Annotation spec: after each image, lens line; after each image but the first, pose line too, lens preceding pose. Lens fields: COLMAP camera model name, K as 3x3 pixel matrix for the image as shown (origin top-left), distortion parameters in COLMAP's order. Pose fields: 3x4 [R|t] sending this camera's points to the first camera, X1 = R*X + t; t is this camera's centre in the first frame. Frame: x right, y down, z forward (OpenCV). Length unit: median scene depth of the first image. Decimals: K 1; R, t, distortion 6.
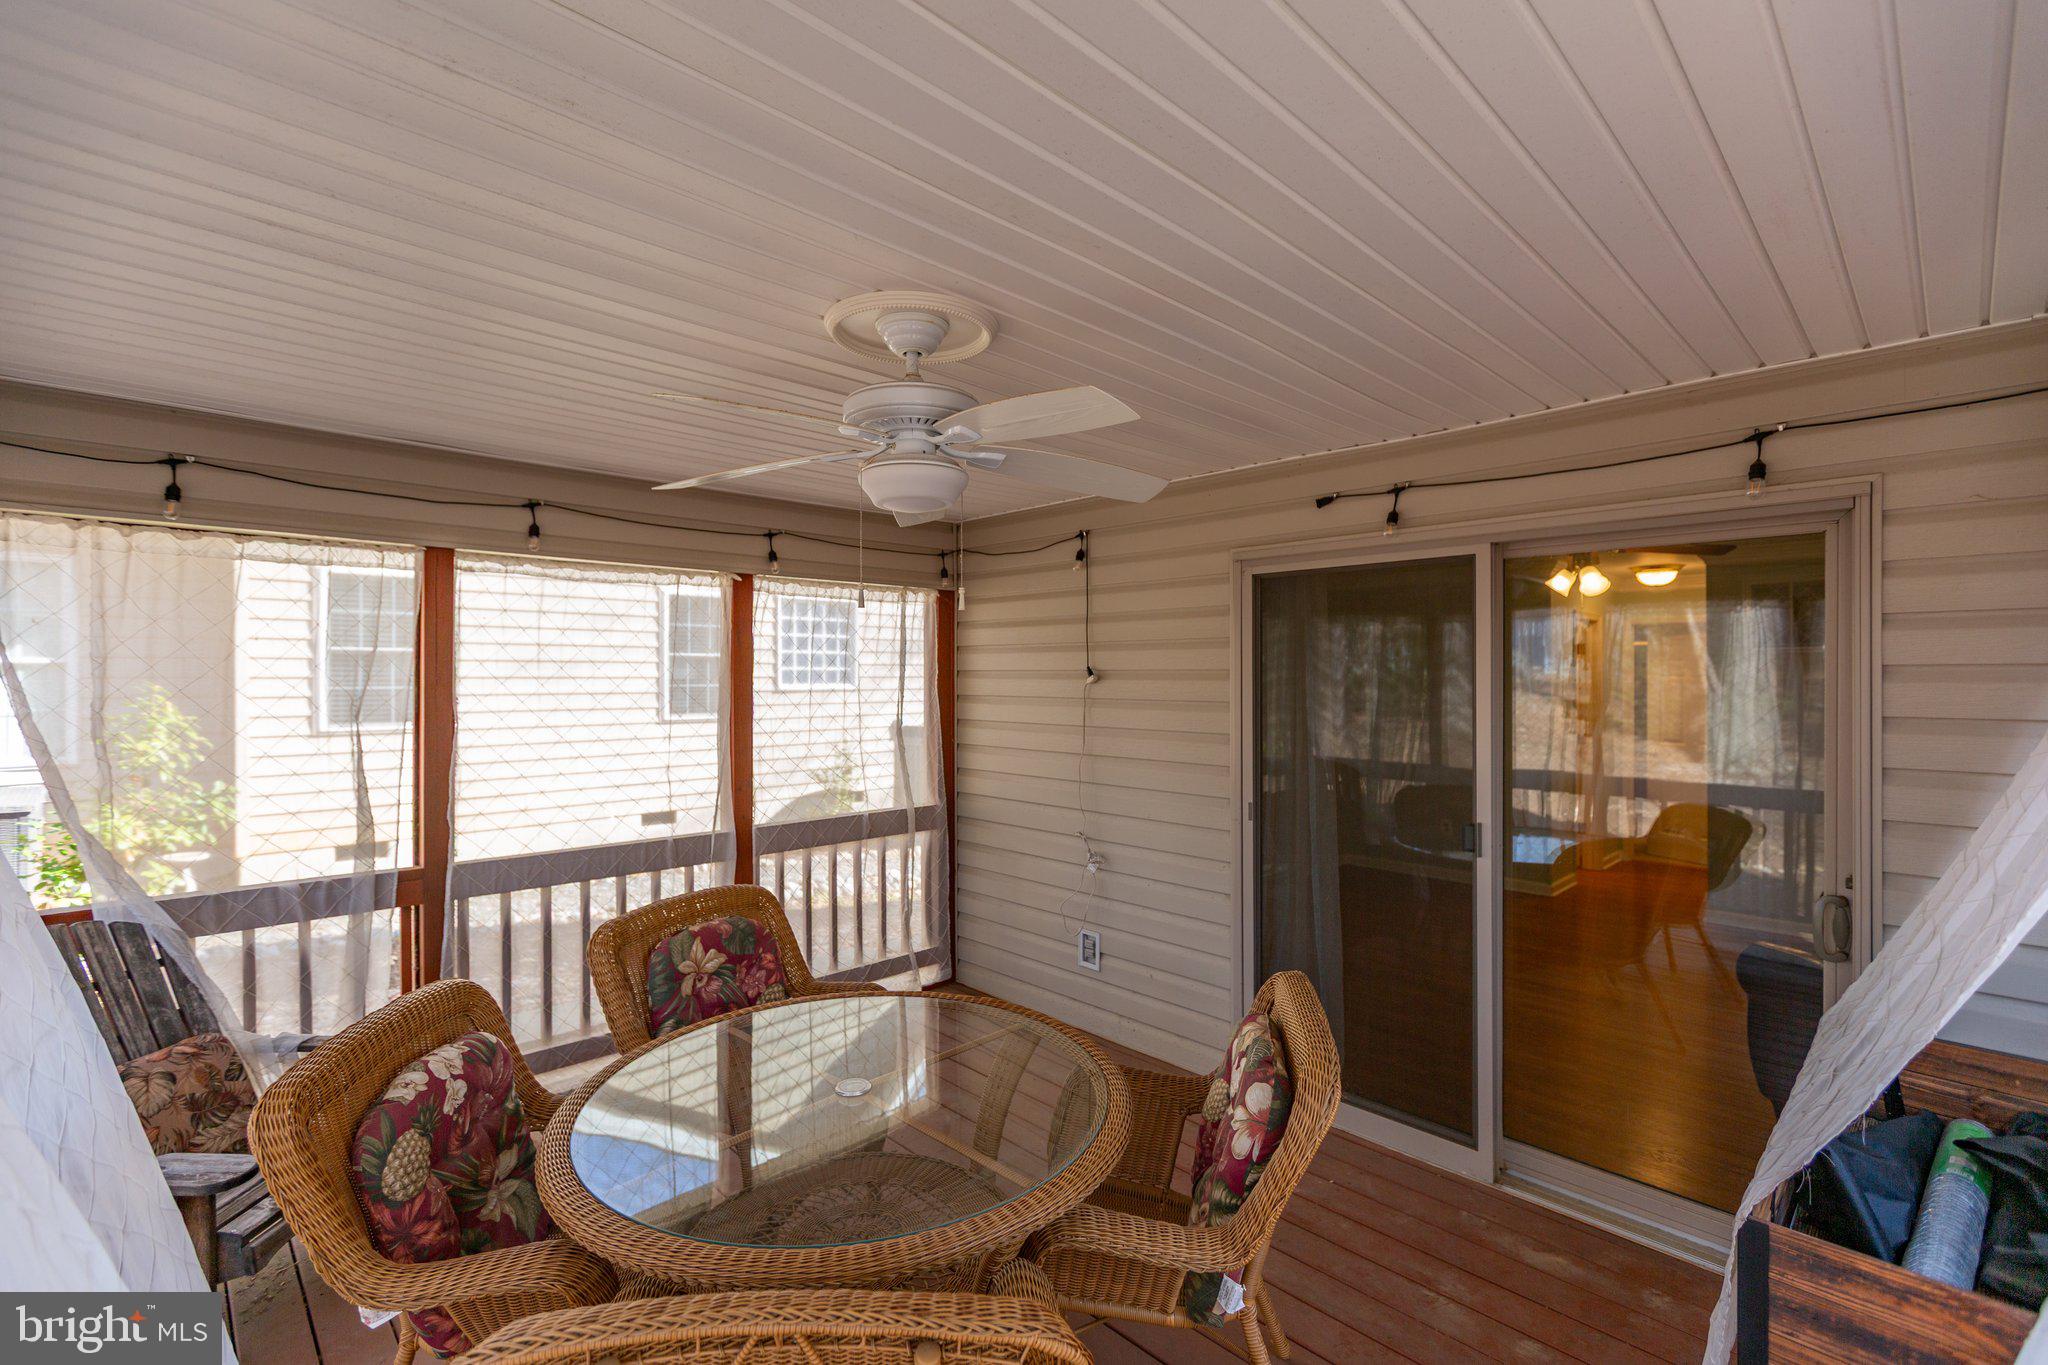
lens RADIAL K [[937.6, 0, 1031.0], [0, 937.6, 684.6], [0, 0, 1]] dist [0.003568, -0.003288]
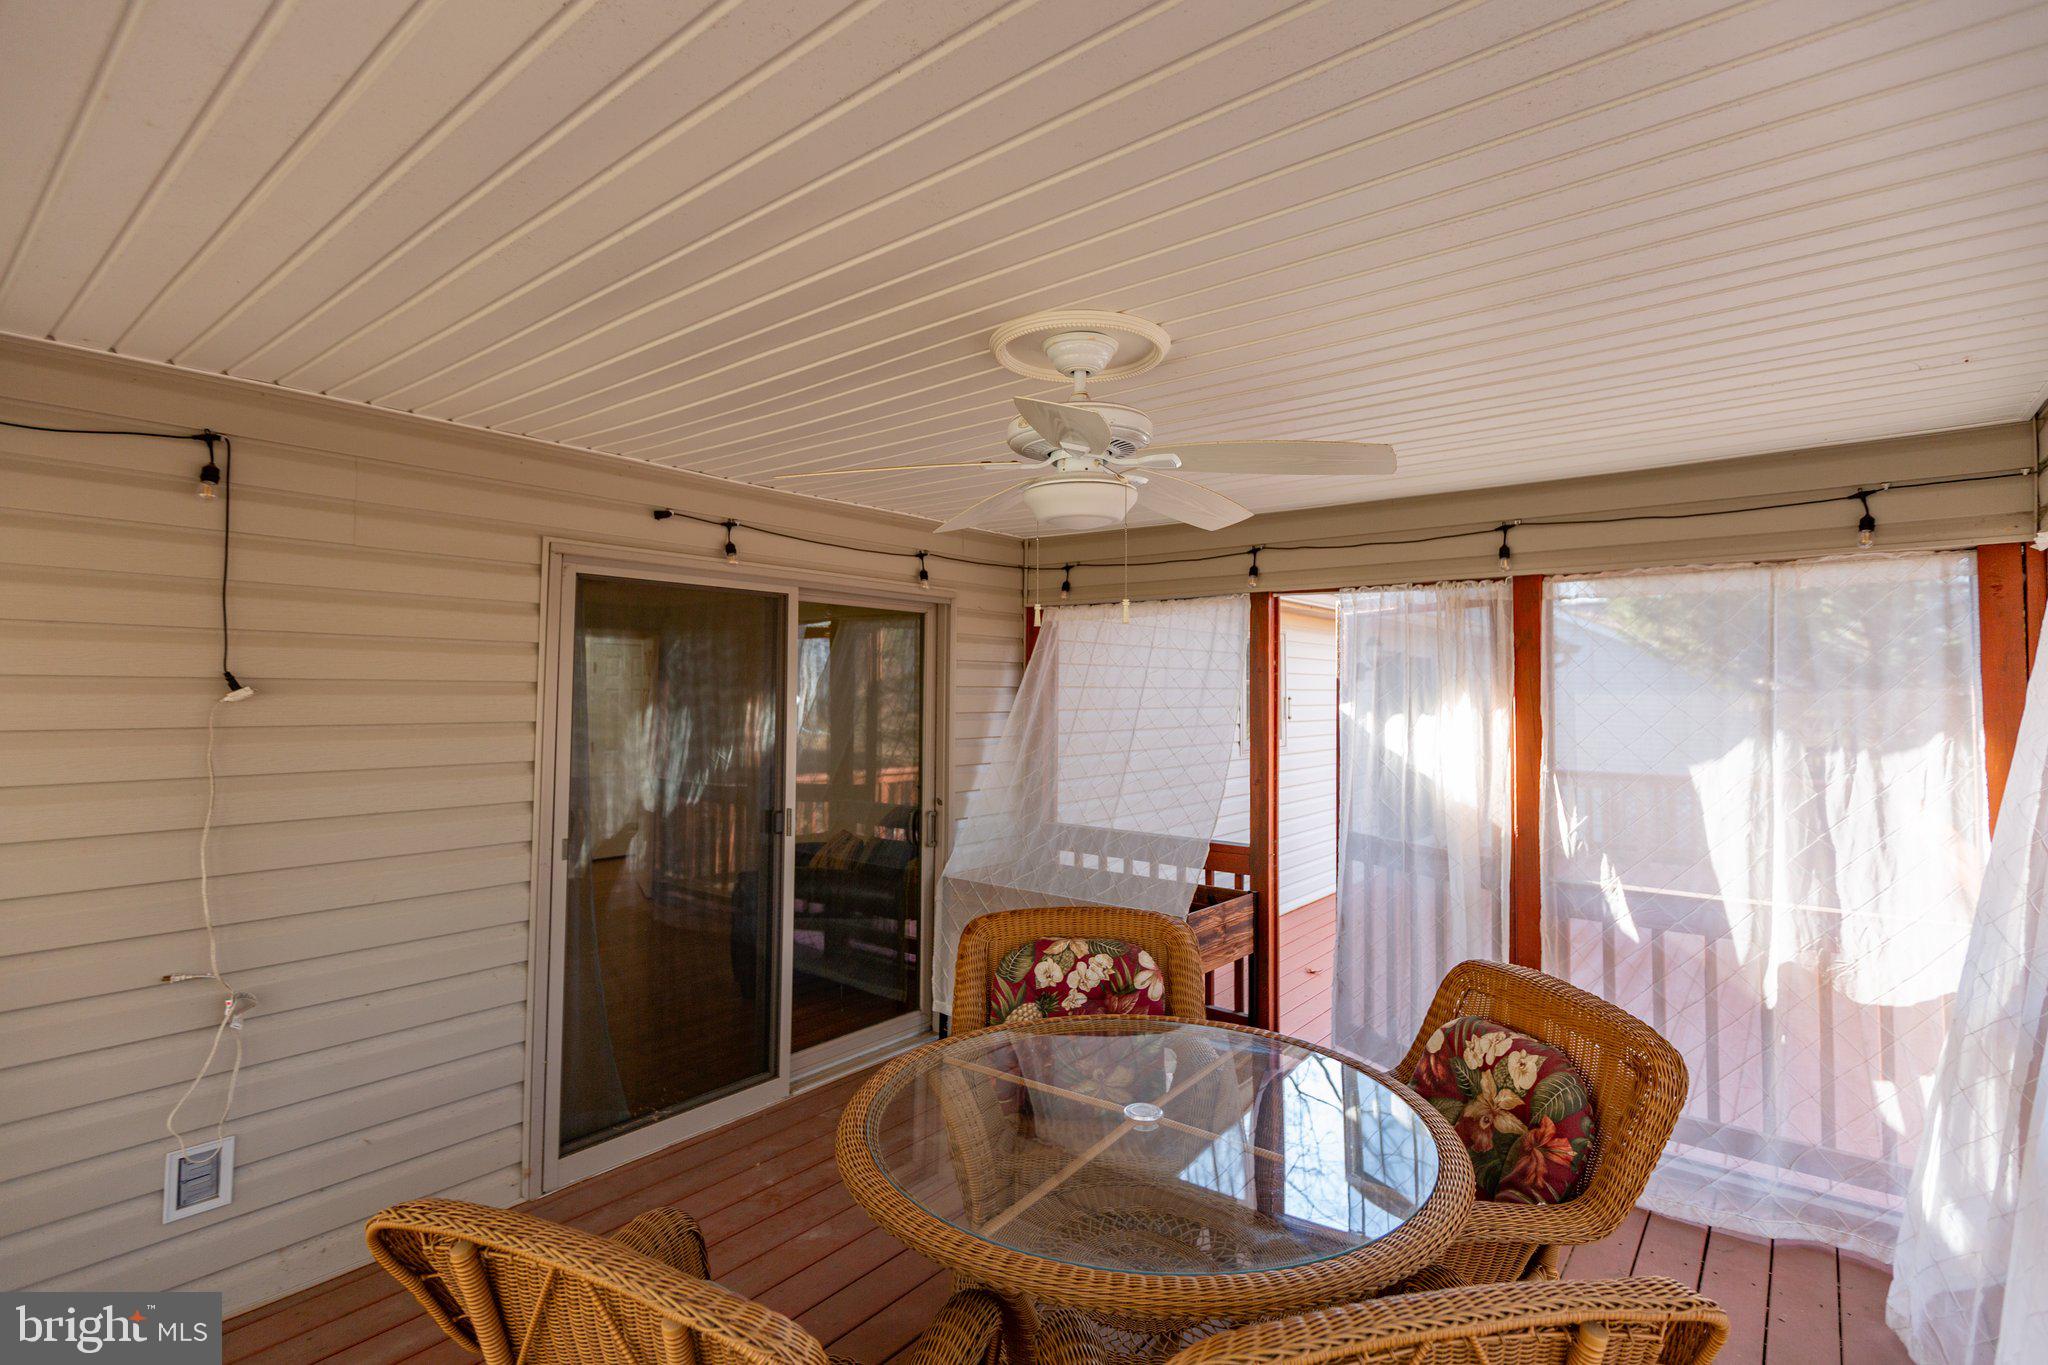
lens RADIAL K [[937.6, 0, 1033.1], [0, 937.6, 668.6], [0, 0, 1]] dist [0.003568, -0.003288]
pose [[-0.120412, 0.029268, 0.992292, -0.599916], [0.007257, 0.999565, -0.028601, -0.001057], [-0.992697, 0.003757, -0.120572, 0.616268]]
